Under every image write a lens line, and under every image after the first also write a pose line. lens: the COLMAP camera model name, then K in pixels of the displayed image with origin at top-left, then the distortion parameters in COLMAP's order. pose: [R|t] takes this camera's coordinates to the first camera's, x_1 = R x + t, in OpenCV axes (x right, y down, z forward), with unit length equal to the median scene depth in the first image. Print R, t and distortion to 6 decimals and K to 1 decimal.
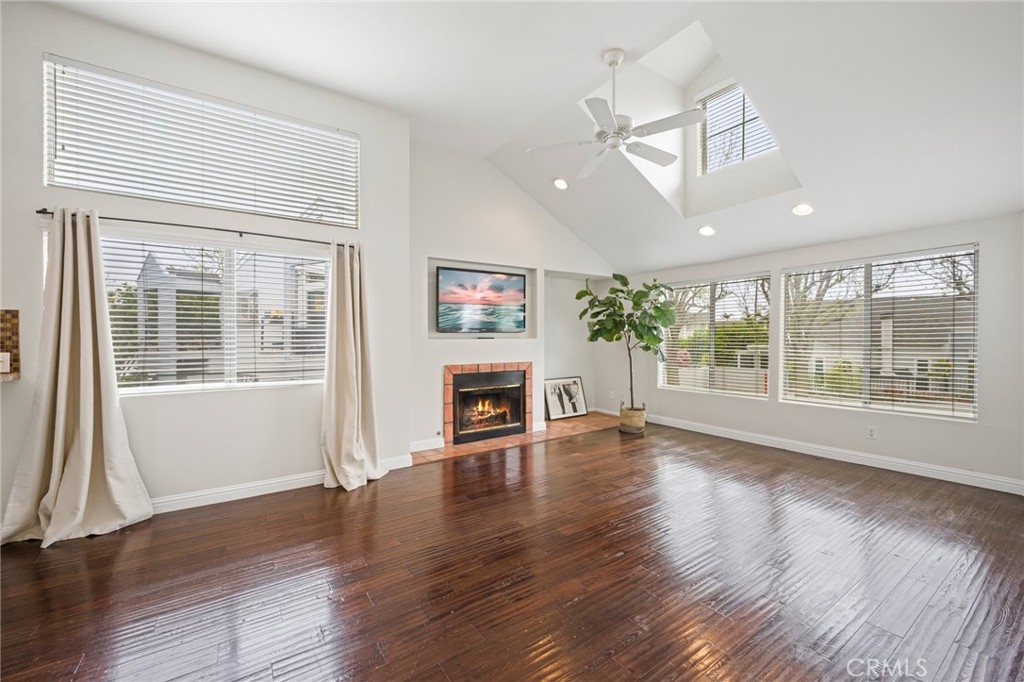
lens RADIAL K [[402.6, 0, 512.0], [0, 402.6, 341.0], [0, 0, 1]] dist [-0.000778, -0.000164]
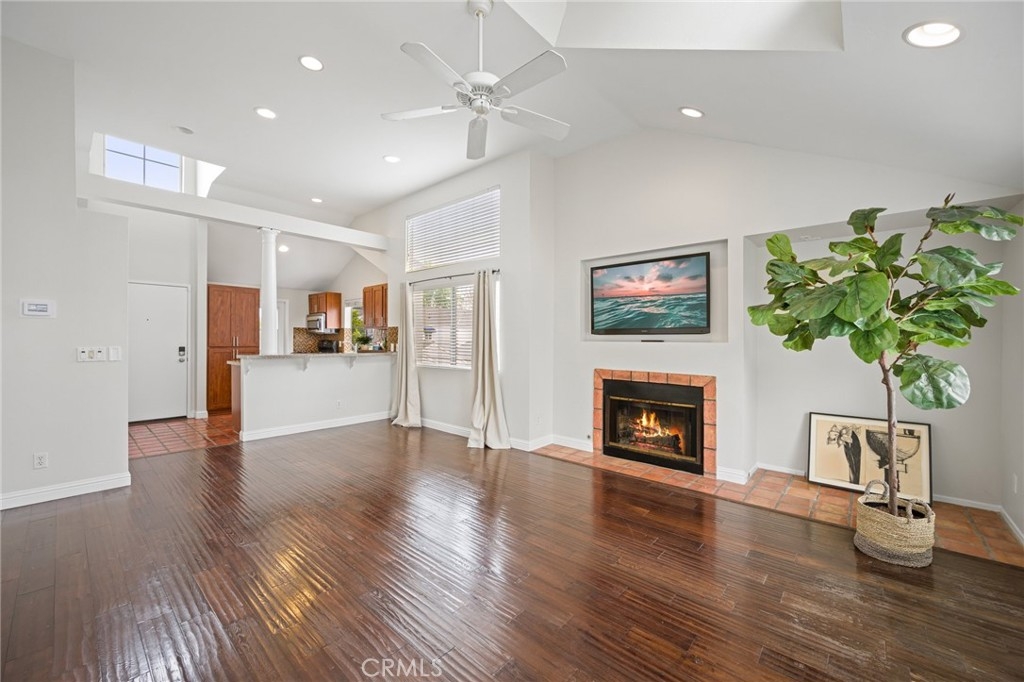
lens RADIAL K [[402.6, 0, 512.0], [0, 402.6, 341.0], [0, 0, 1]] dist [-0.000778, -0.000164]
pose [[0.255035, 0.013139, -0.966842, 0.685812], [-0.013192, 0.999862, 0.010108, -0.012352], [0.966842, 0.010177, 0.255173, 0.536412]]
